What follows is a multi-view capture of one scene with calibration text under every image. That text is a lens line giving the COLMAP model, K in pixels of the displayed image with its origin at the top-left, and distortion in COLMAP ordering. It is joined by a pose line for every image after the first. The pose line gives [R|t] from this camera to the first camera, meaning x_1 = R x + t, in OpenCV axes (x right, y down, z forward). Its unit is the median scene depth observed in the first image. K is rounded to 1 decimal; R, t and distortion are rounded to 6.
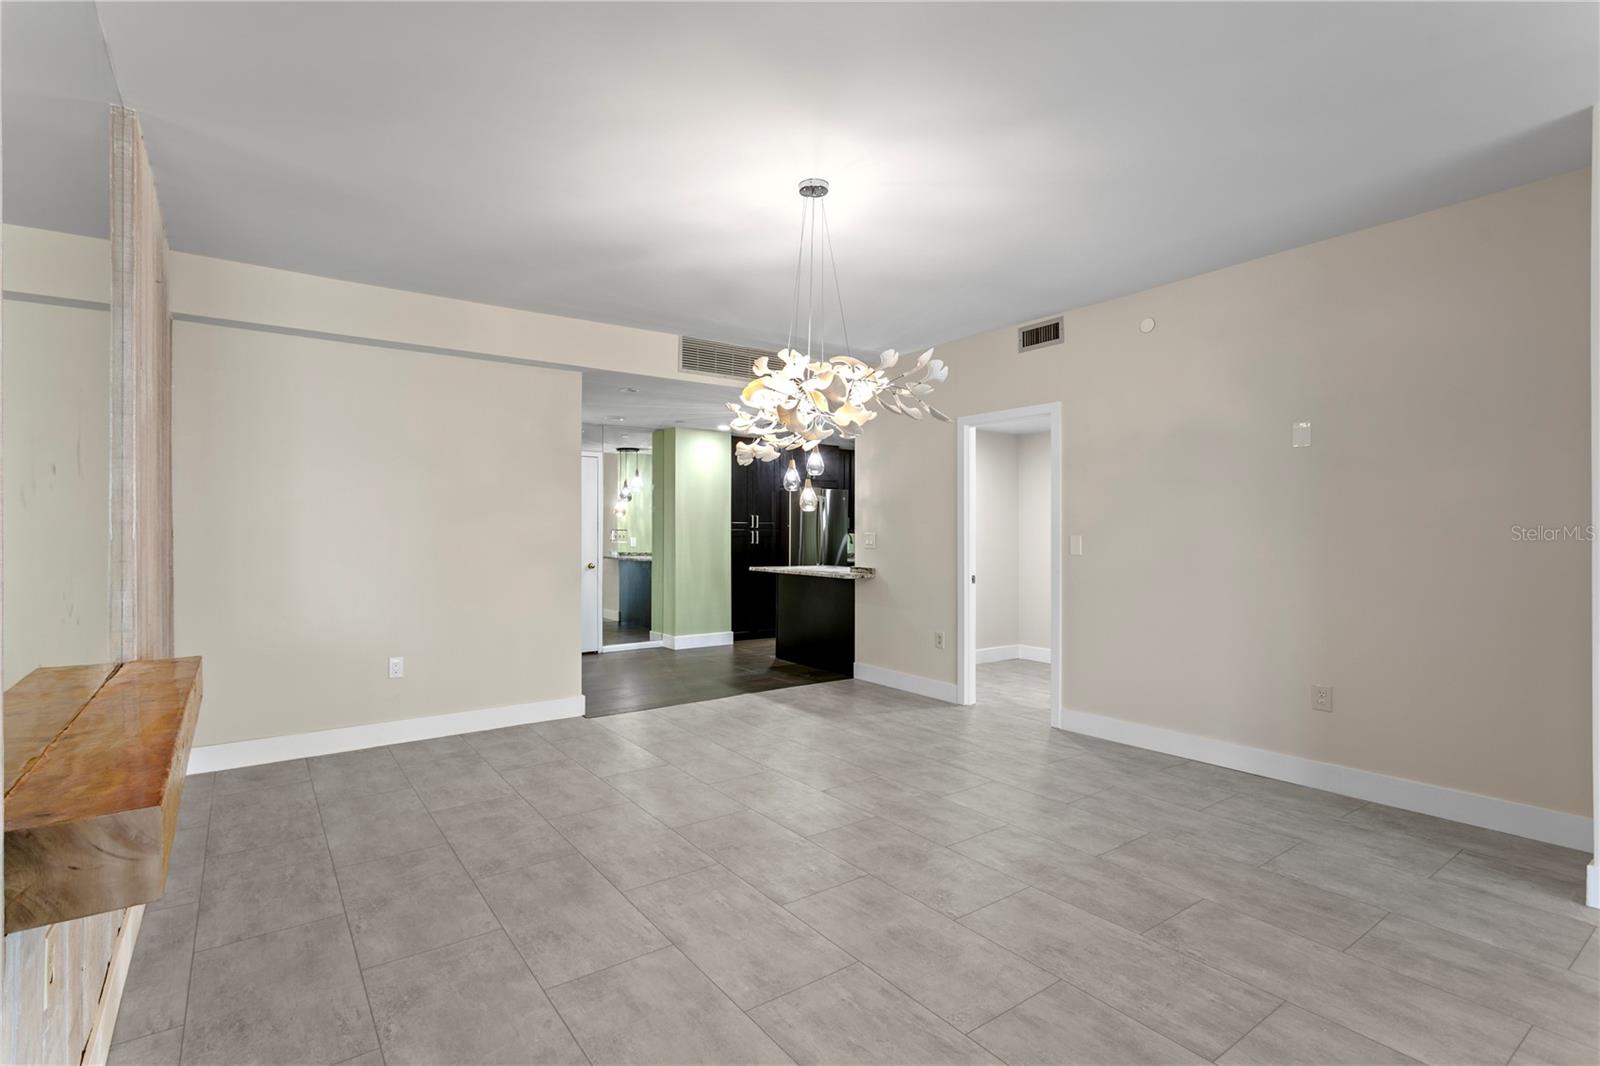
lens RADIAL K [[755.7, 0, 774.4], [0, 755.7, 544.5], [0, 0, 1]] dist [-0.000502, 0.004254]
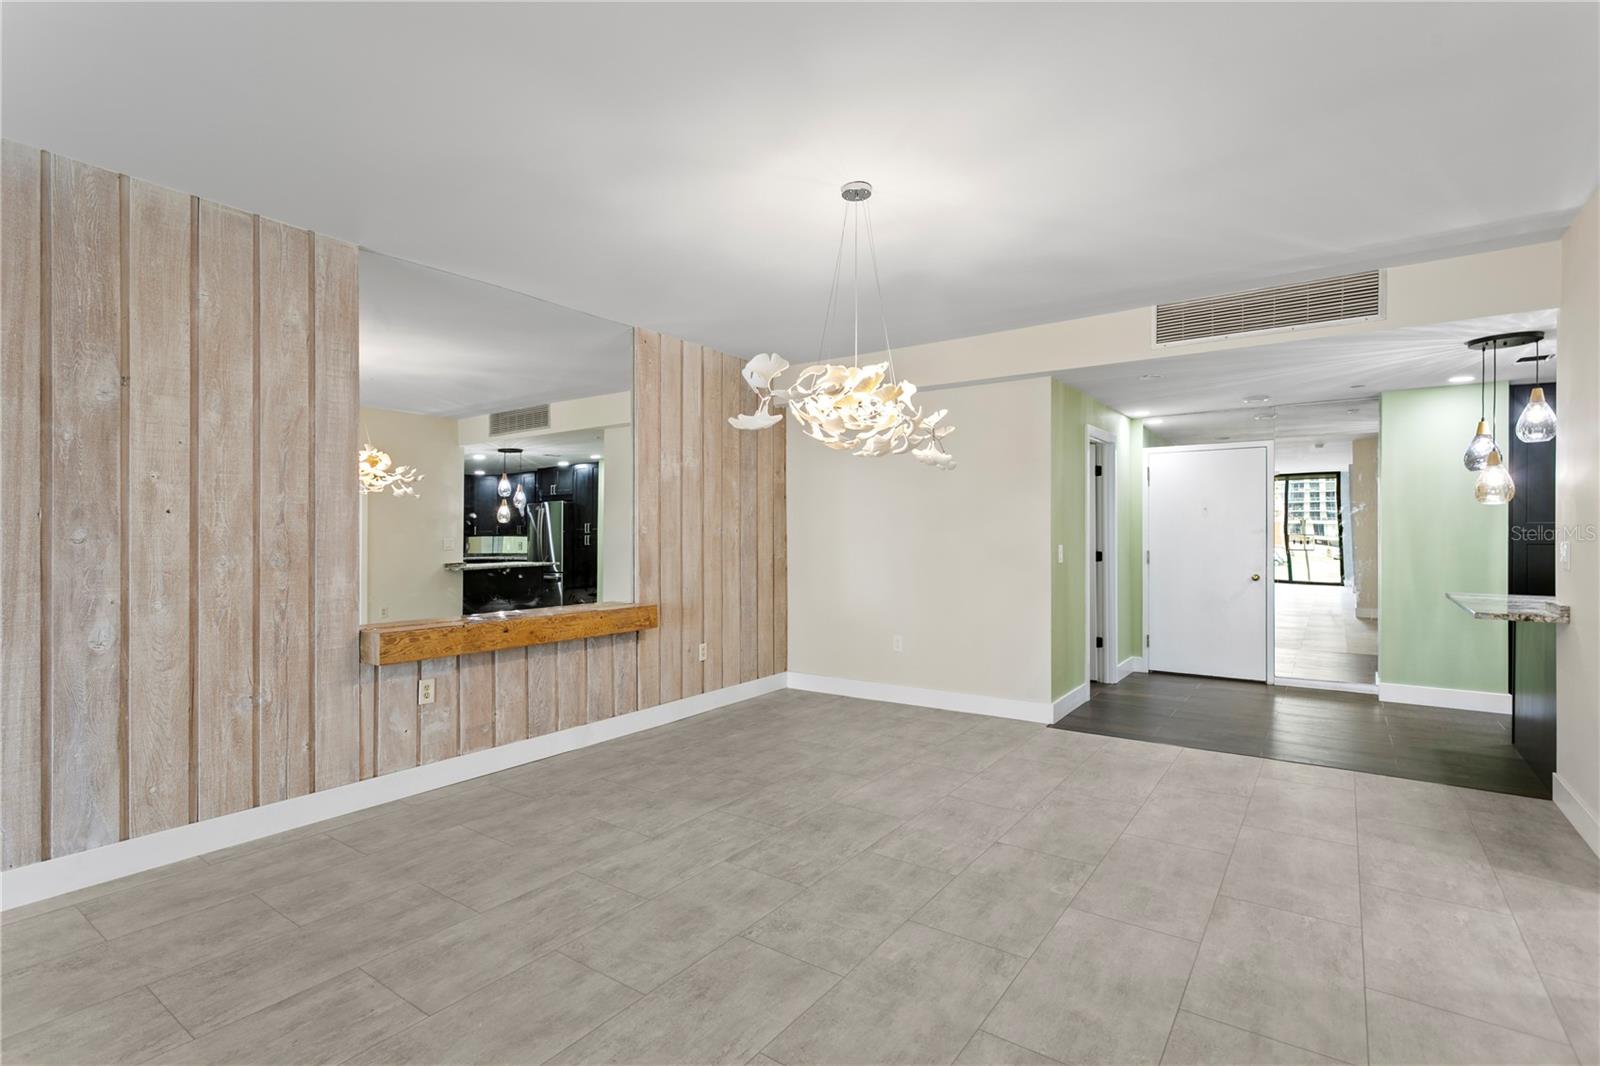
lens RADIAL K [[755.7, 0, 782.2], [0, 755.7, 541.3], [0, 0, 1]] dist [-0.000502, 0.004254]
pose [[0.323067, 0.008046, -0.946342, 0.815073], [-0.014364, 0.999890, 0.003597, -0.015362], [0.946267, 0.012431, 0.323147, 0.500843]]
